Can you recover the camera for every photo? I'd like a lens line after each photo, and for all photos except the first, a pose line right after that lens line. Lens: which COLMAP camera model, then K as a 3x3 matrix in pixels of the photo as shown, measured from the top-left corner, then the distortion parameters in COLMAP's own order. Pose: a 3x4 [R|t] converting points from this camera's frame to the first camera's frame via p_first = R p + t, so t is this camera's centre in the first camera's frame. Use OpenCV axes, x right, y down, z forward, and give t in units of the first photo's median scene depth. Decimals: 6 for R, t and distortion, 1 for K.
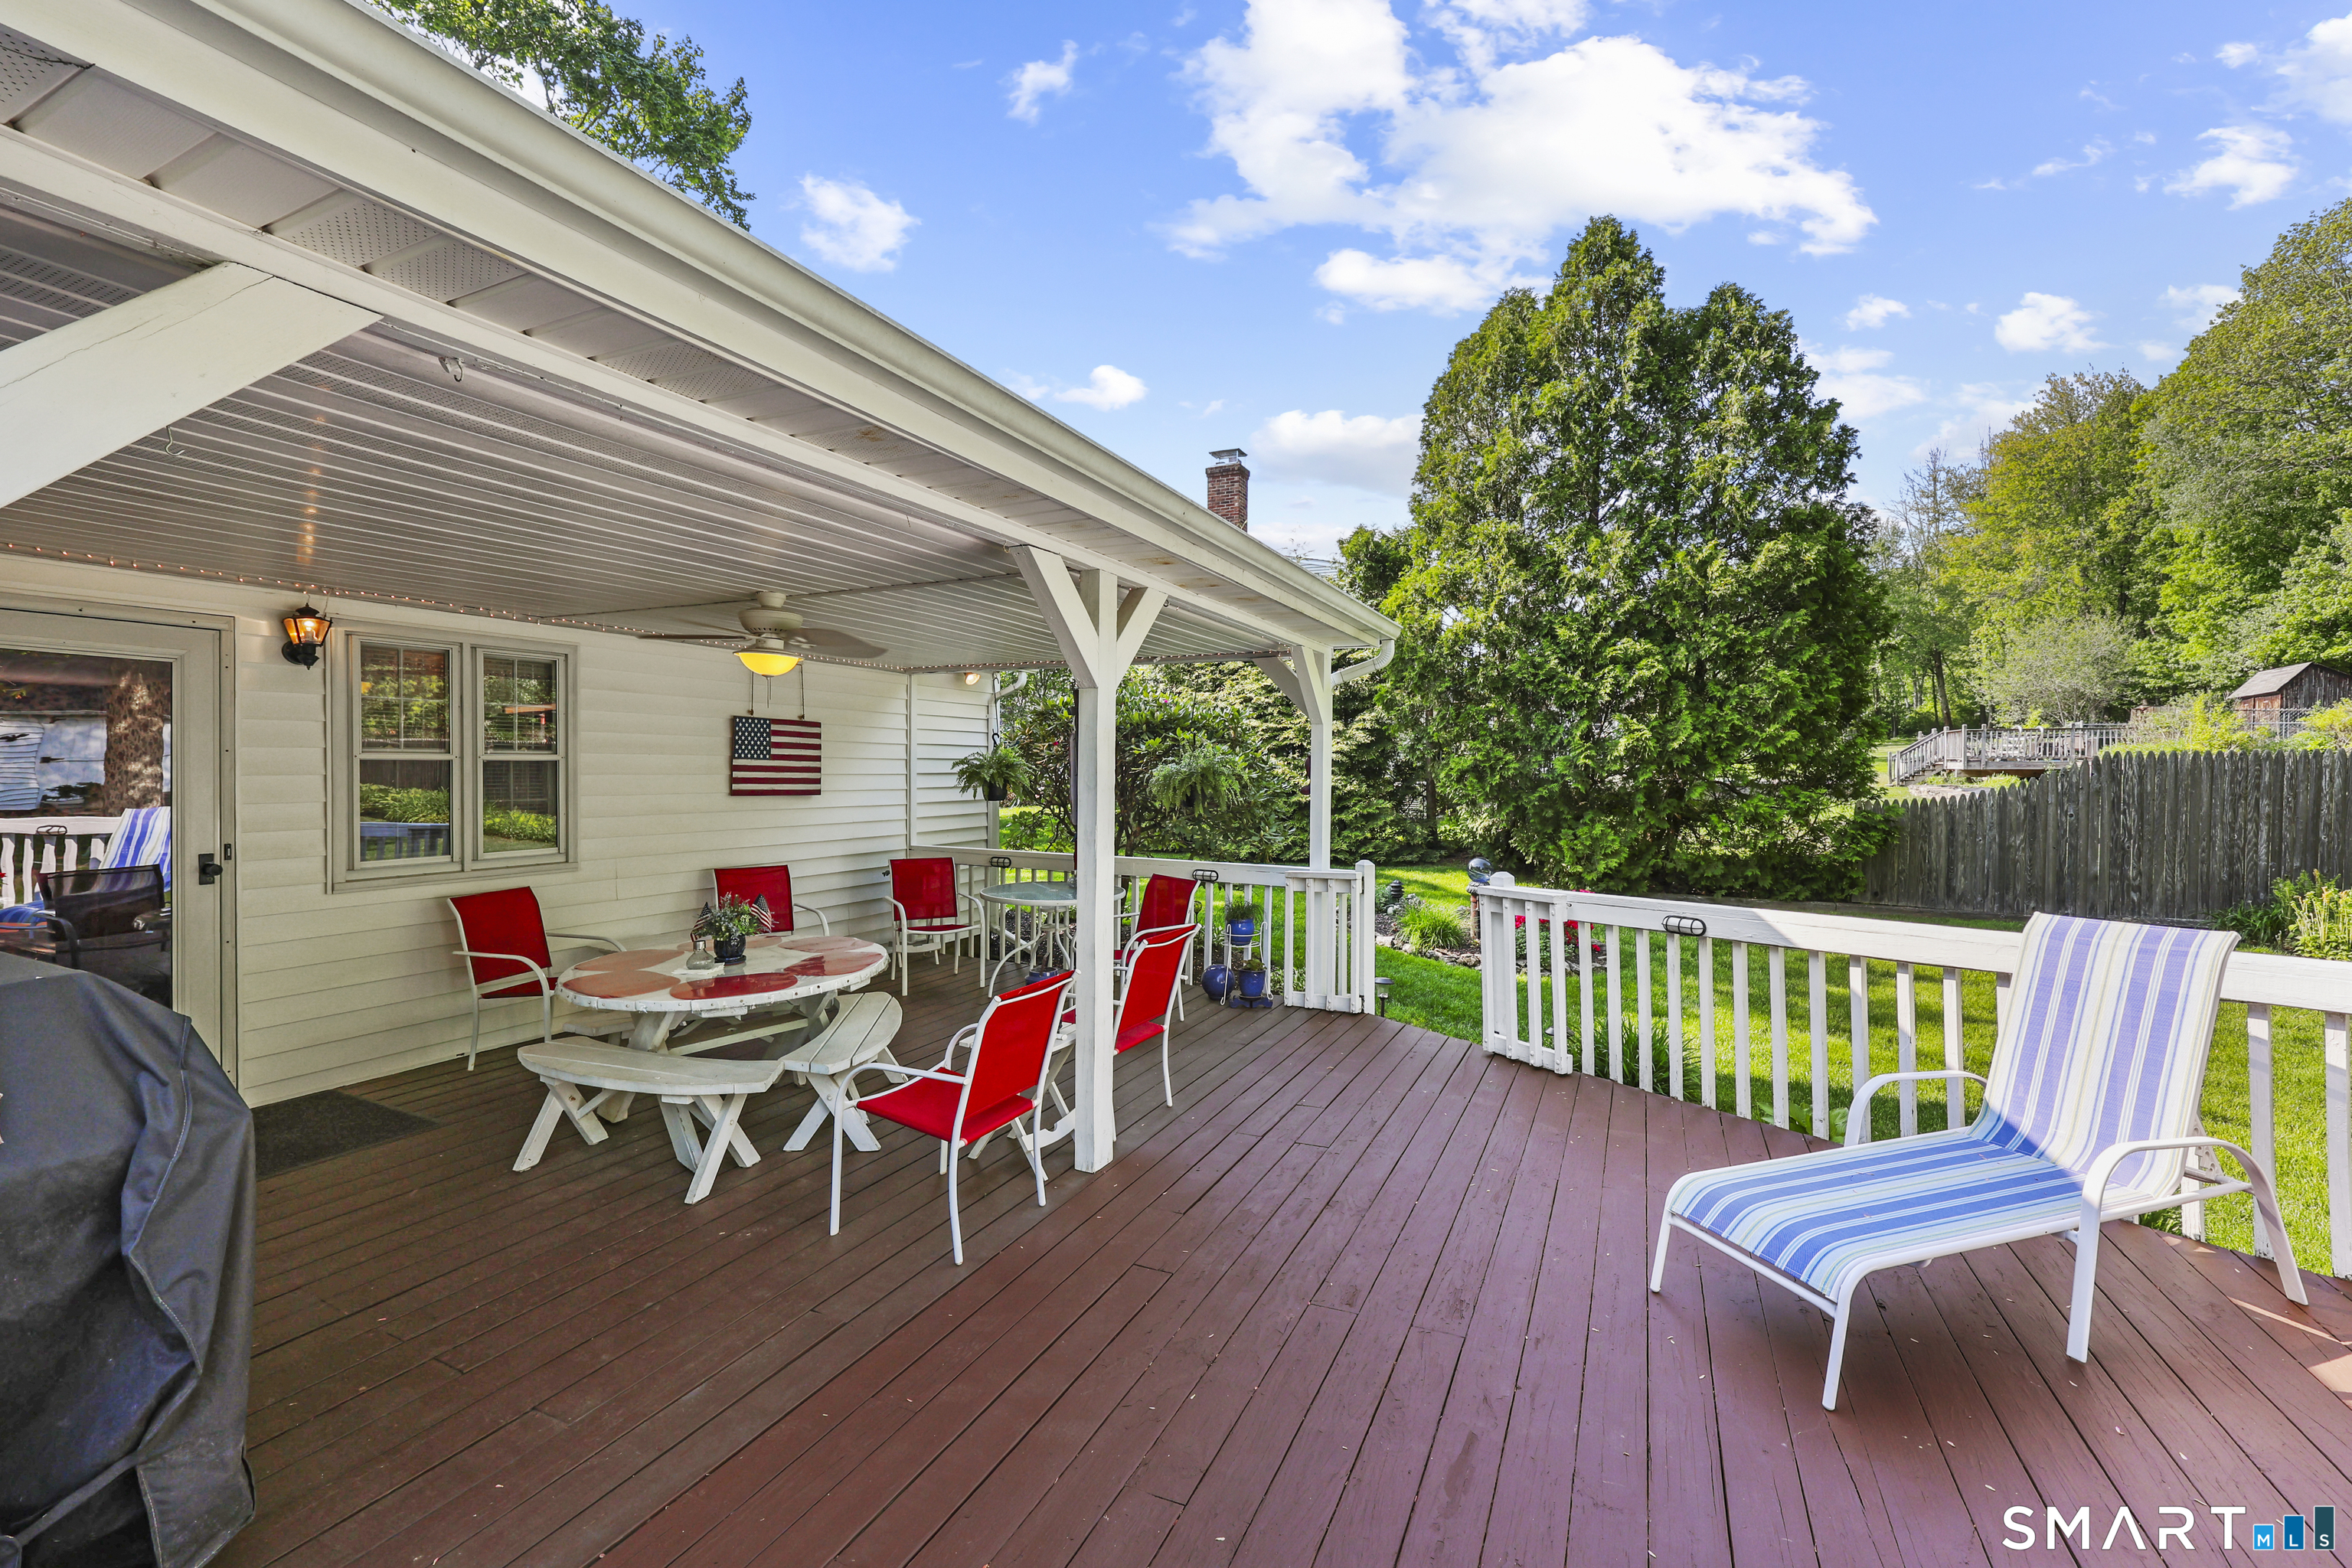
lens RADIAL K [[951.0, 0, 1181.3], [0, 951.0, 776.9], [0, 0, 1]] dist [-0.000050, 0.000034]
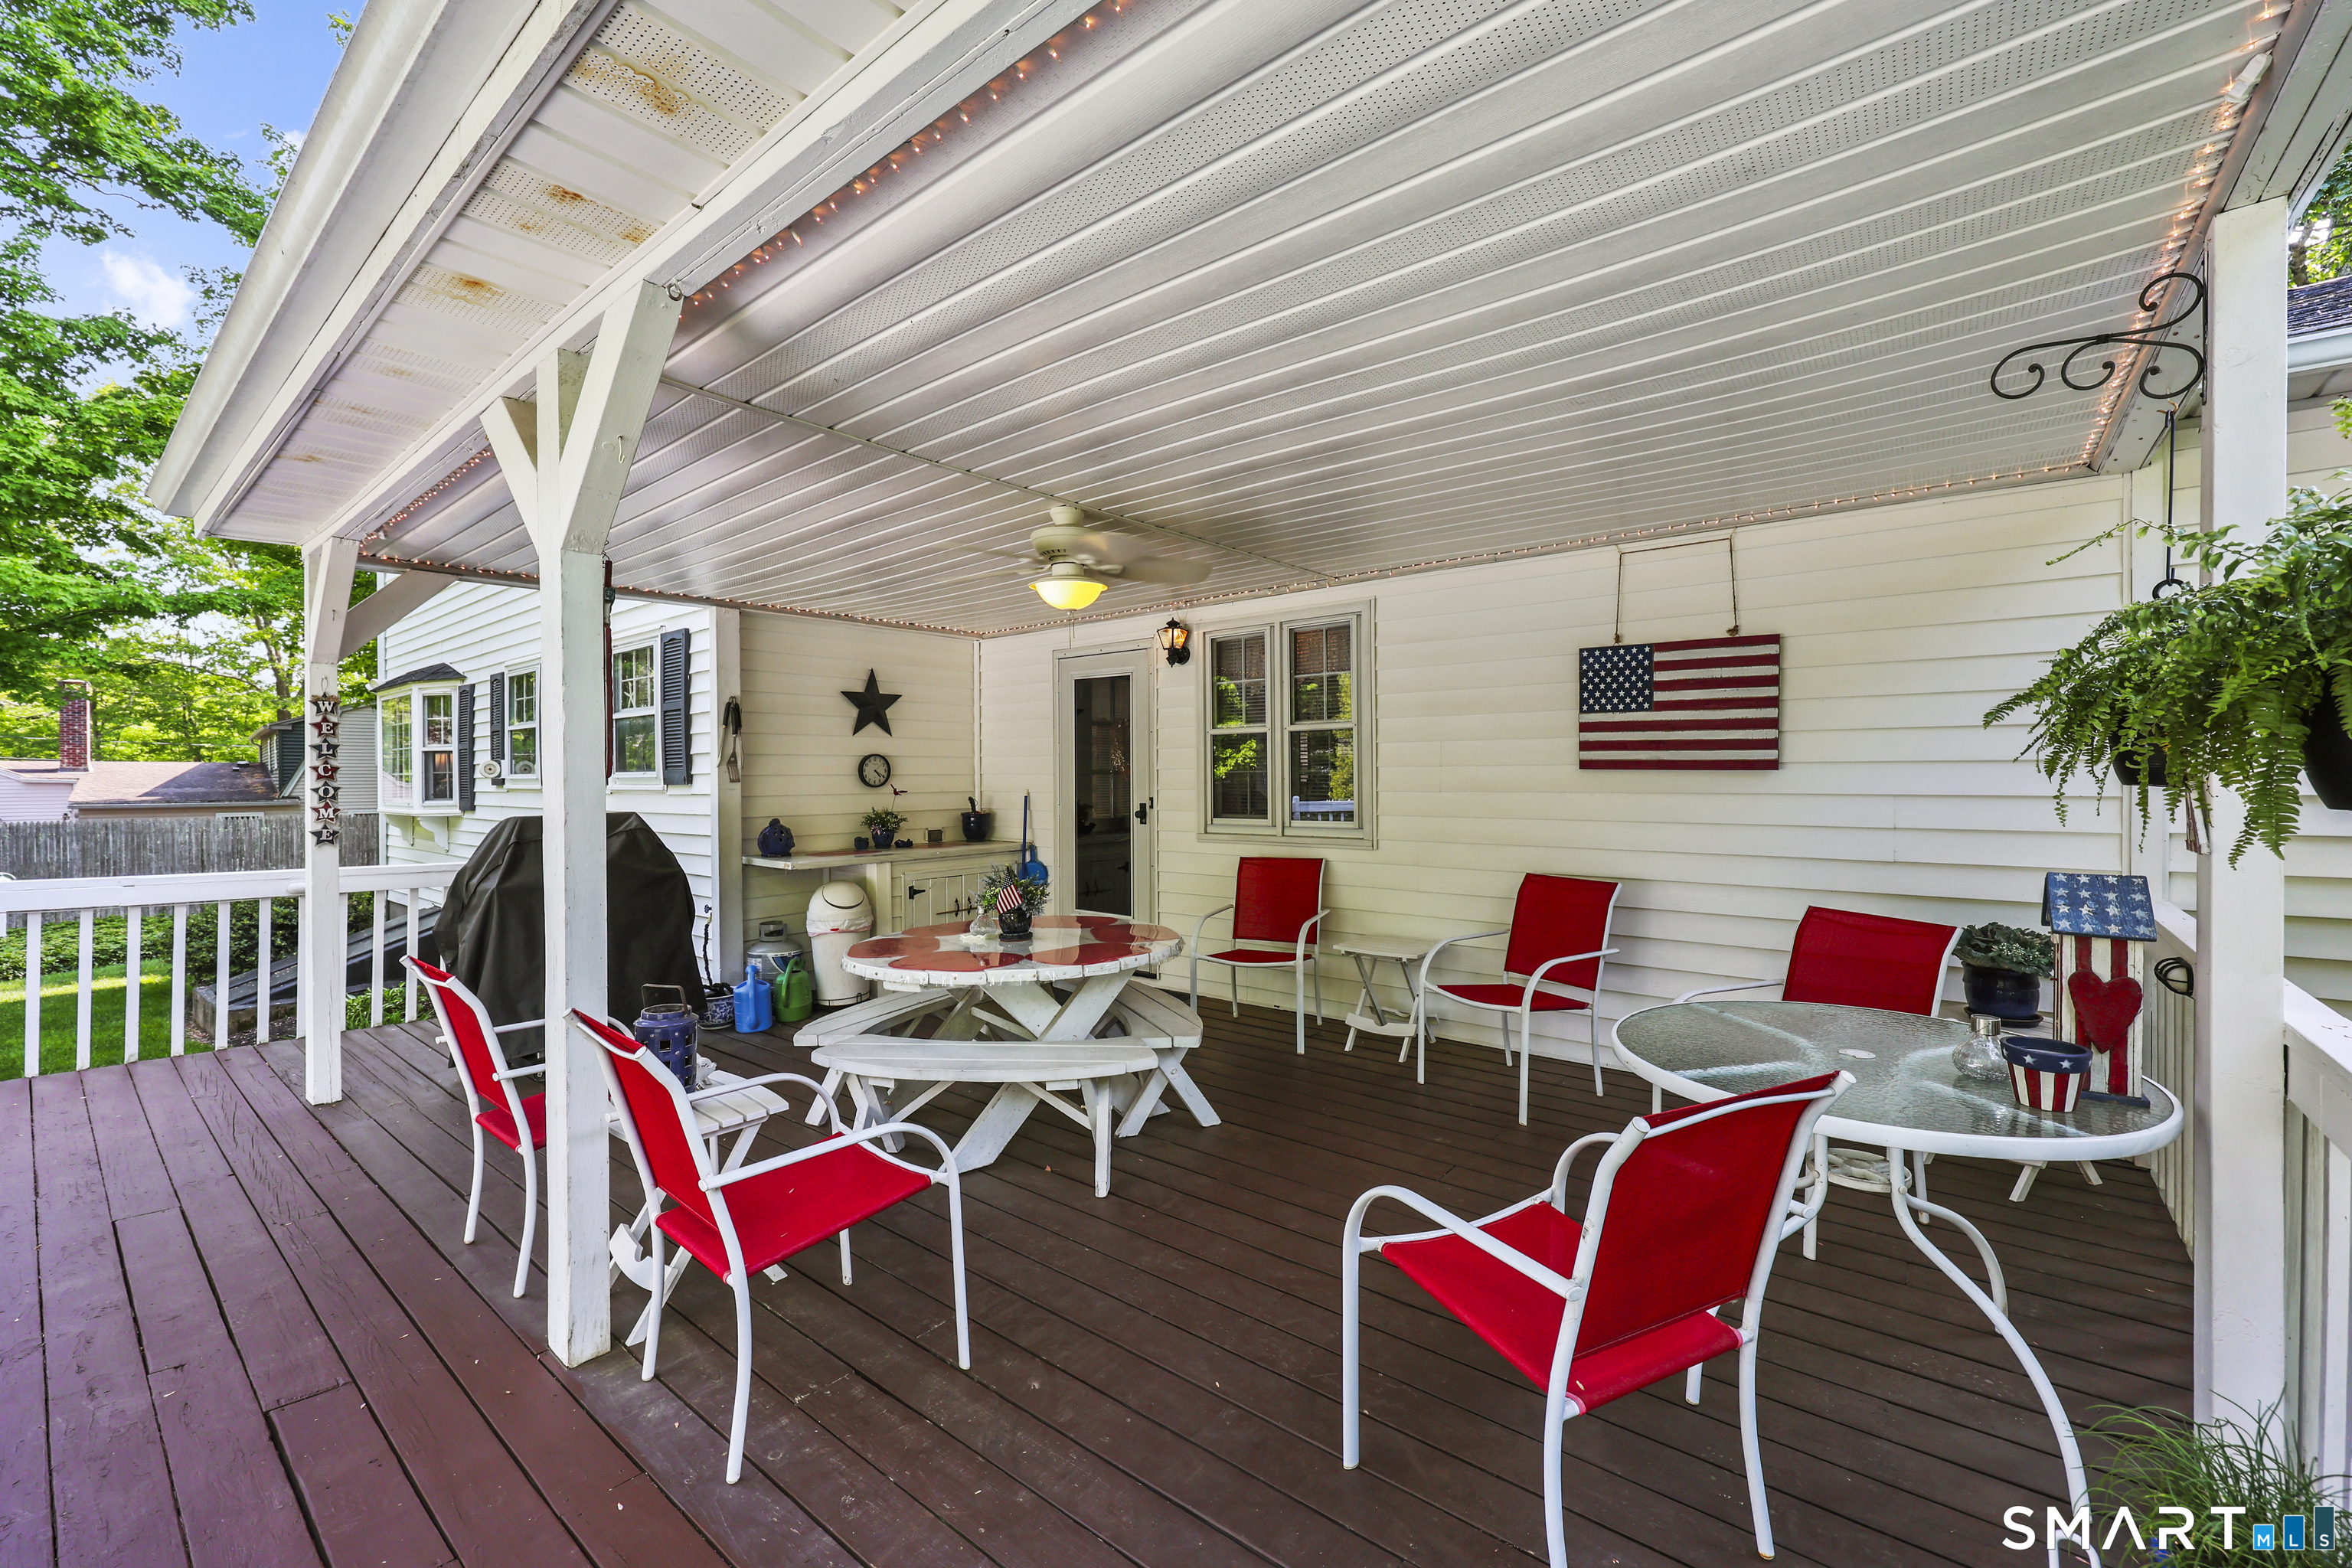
lens RADIAL K [[951.0, 0, 1181.3], [0, 951.0, 776.9], [0, 0, 1]] dist [-0.000050, 0.000034]
pose [[-0.235431, -0.006673, -0.971868, 0.238548], [-0.005814, 0.999968, -0.005458, 0.030343], [0.971874, 0.004366, -0.235462, 0.873629]]
